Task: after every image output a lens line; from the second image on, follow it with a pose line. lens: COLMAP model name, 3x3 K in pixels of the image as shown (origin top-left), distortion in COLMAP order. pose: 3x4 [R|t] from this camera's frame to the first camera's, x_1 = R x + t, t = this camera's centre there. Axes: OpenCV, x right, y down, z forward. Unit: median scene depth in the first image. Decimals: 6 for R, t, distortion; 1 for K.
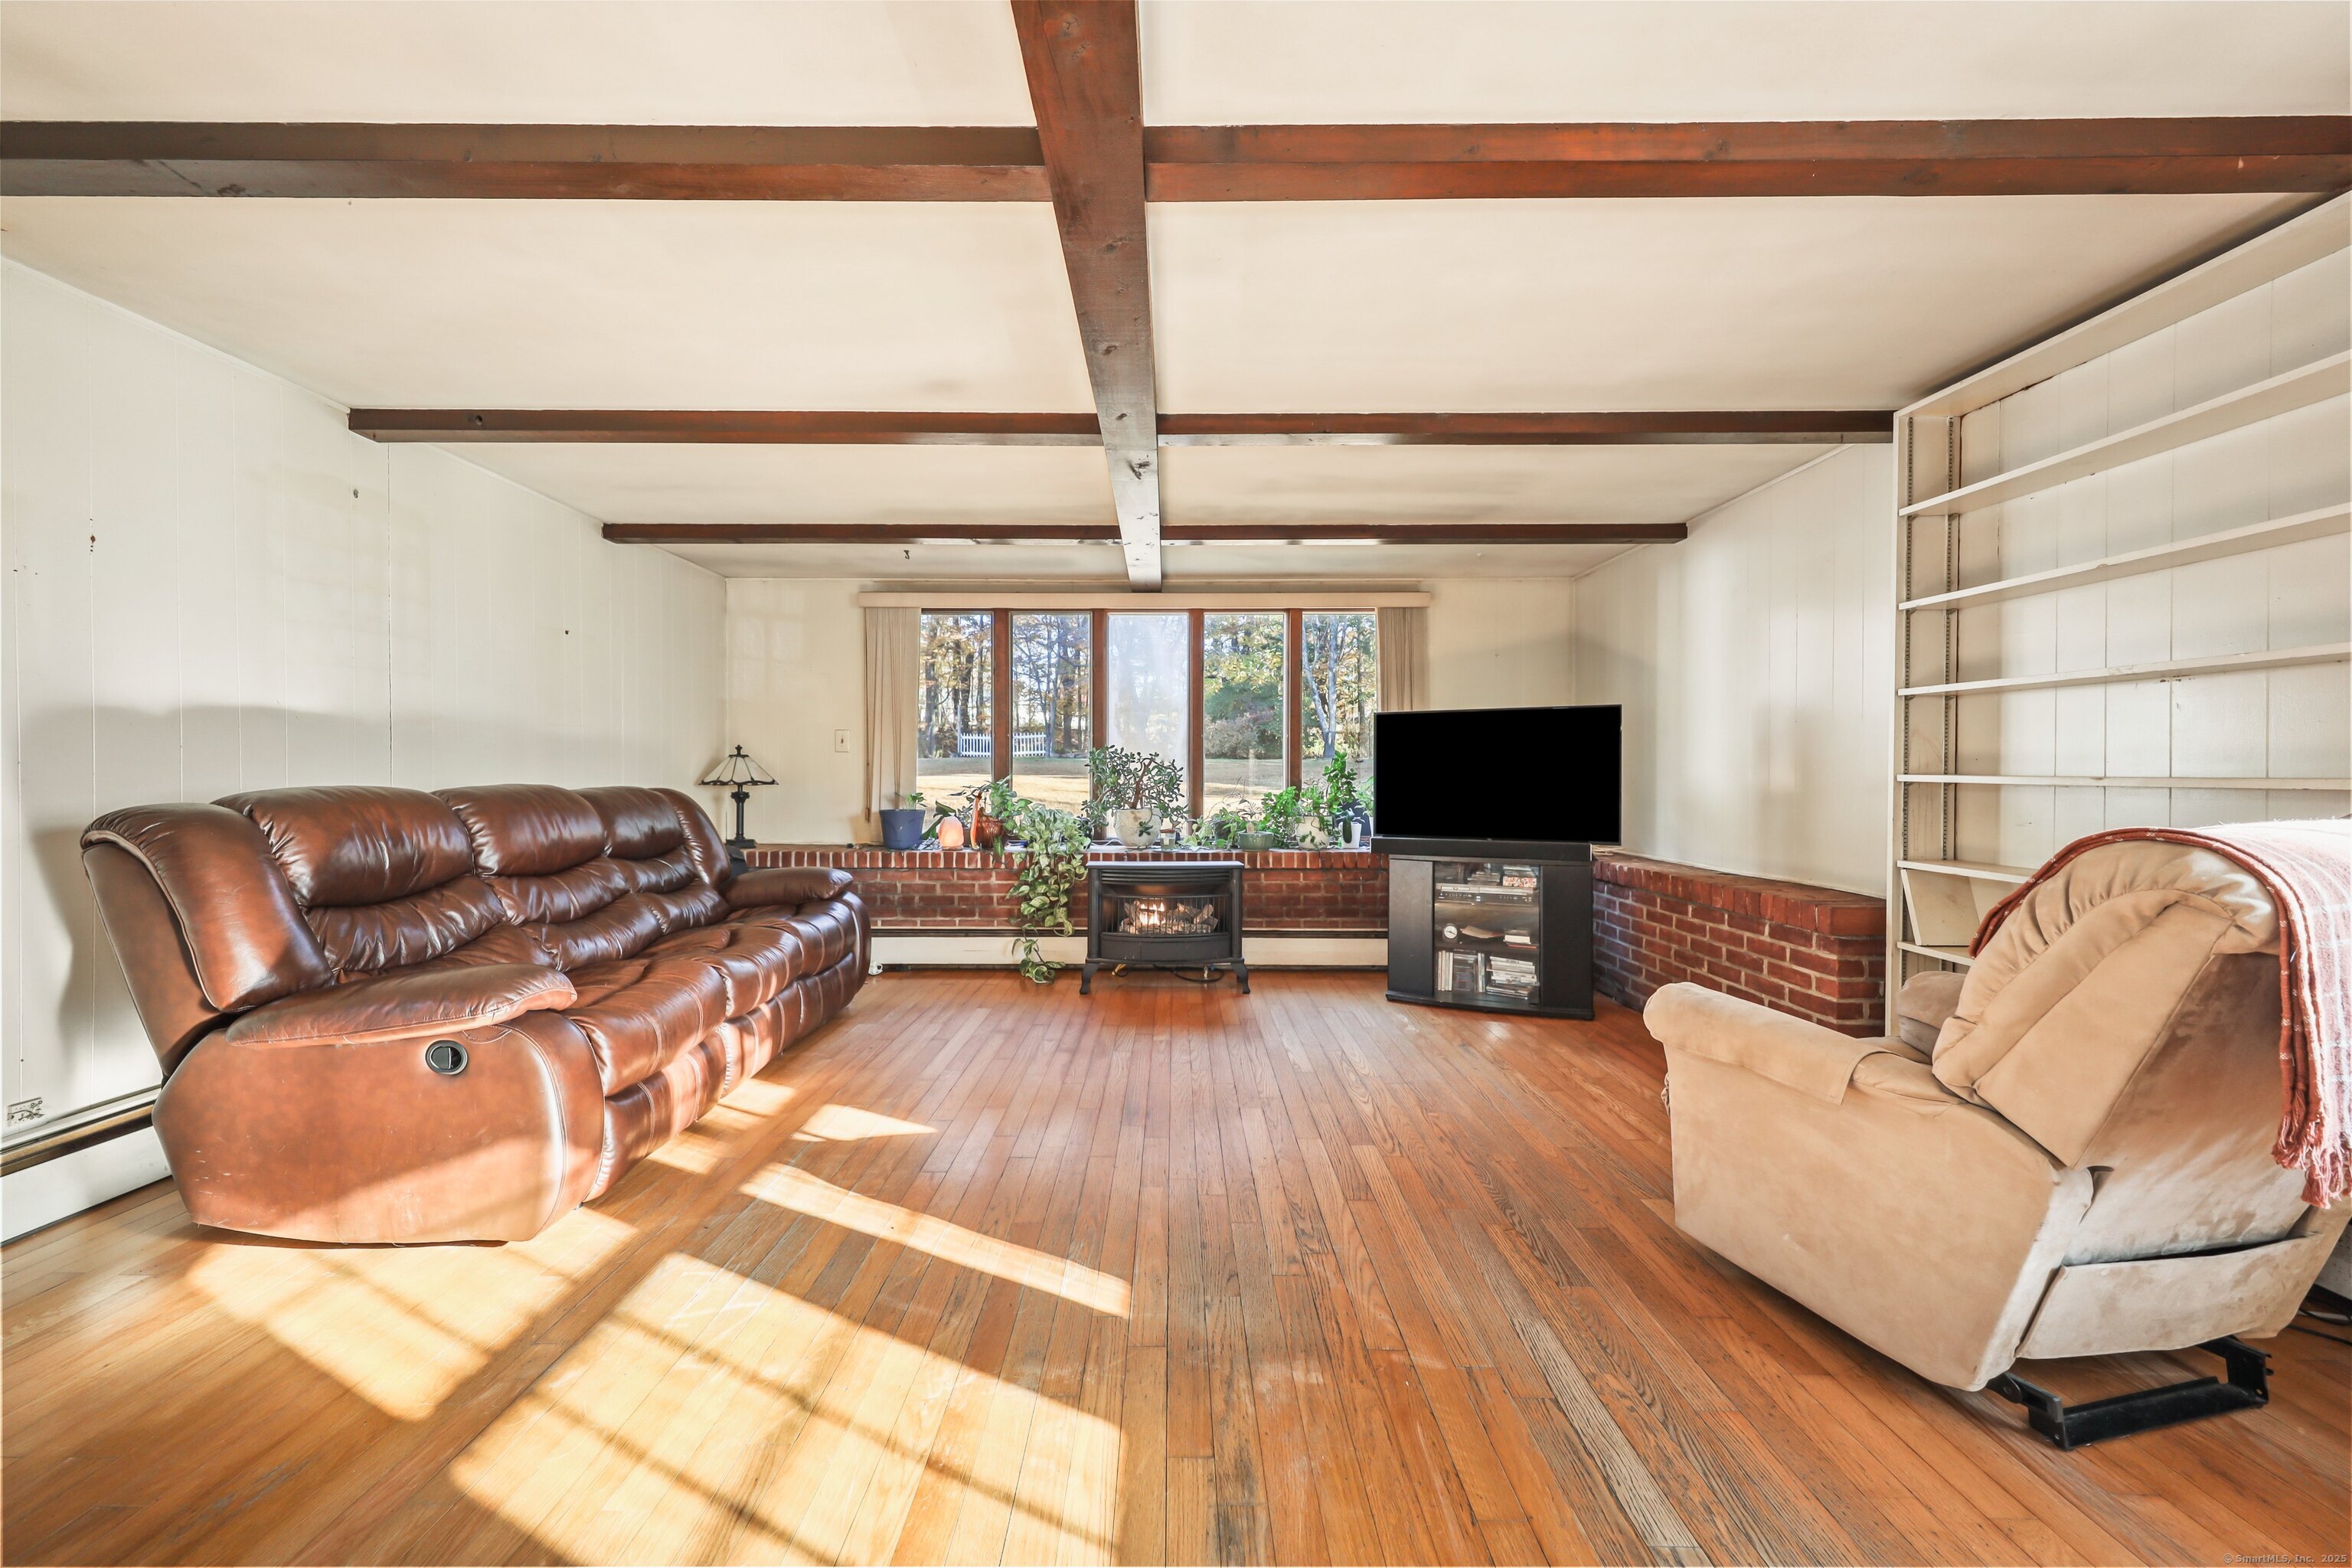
lens RADIAL K [[826.0, 0, 1161.3], [0, 826.0, 781.6], [0, 0, 1]] dist [0.007037, -0.000050]
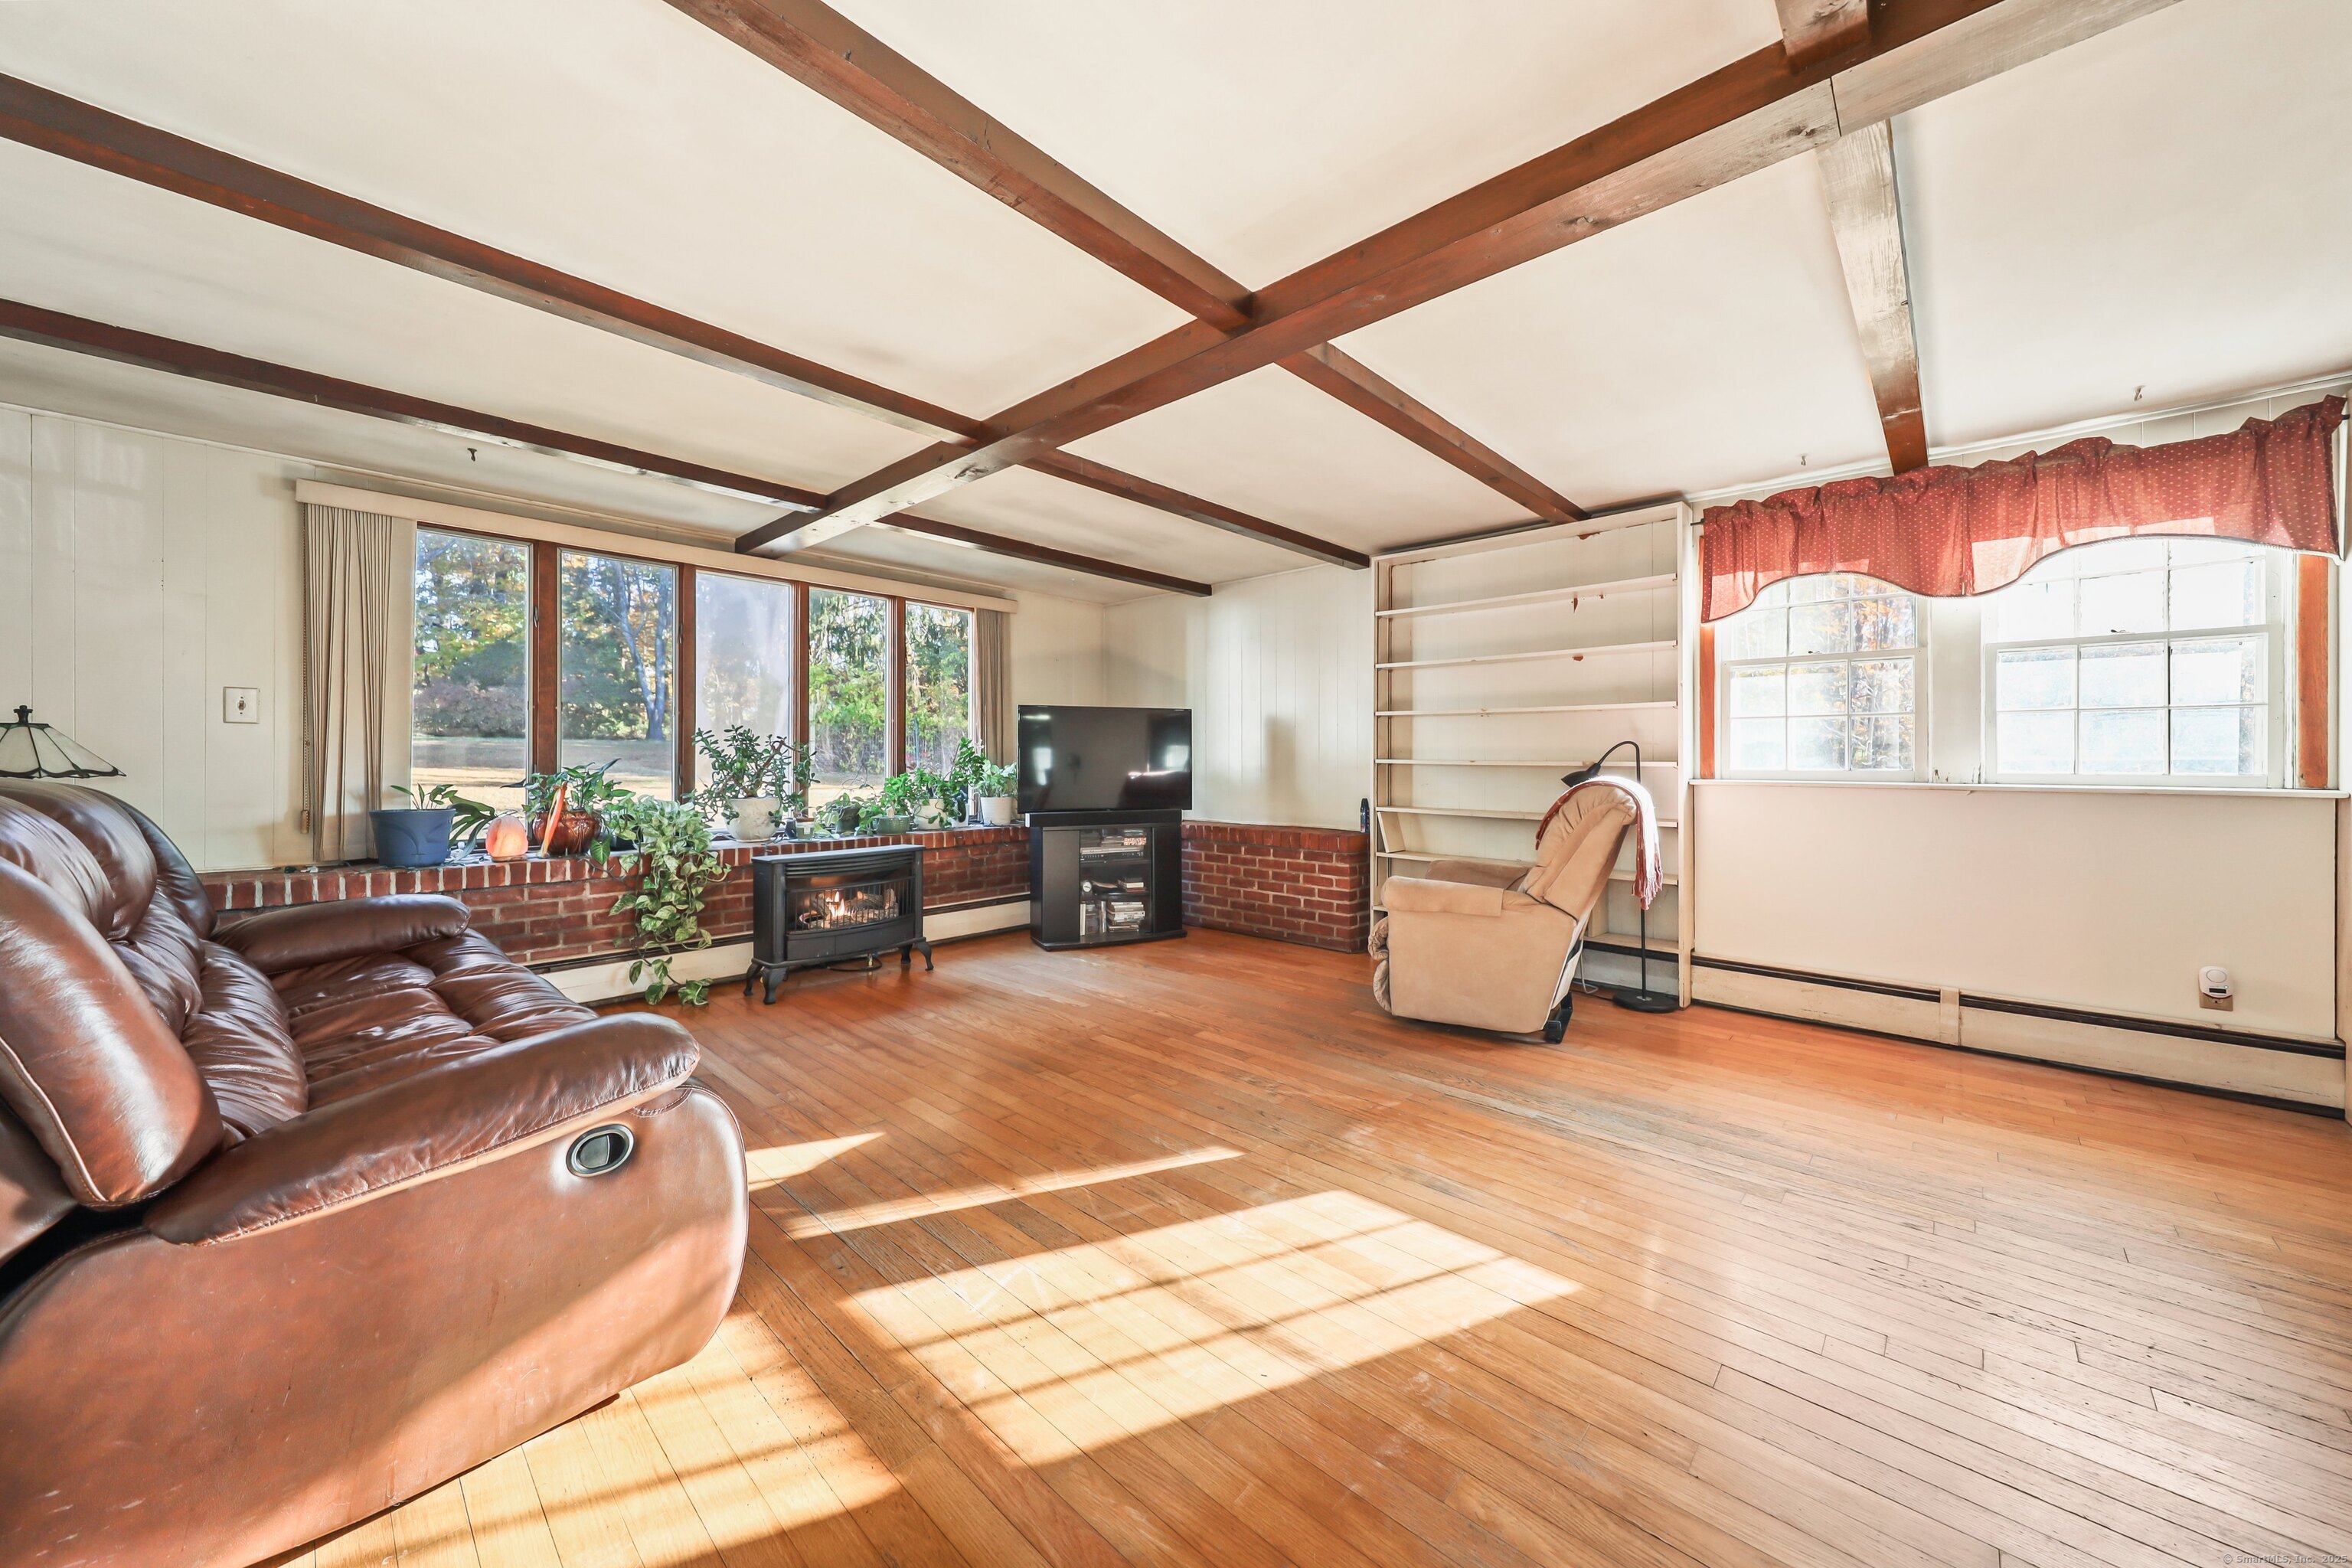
lens RADIAL K [[826.8, 0, 1179.4], [0, 826.8, 765.2], [0, 0, 1]] dist [0.008397, 0.000012]
pose [[0.680655, -0.005782, 0.732581, -0.444681], [0.006480, 0.999977, 0.001873, -0.000849], [-0.732575, 0.003472, 0.680677, 0.058863]]
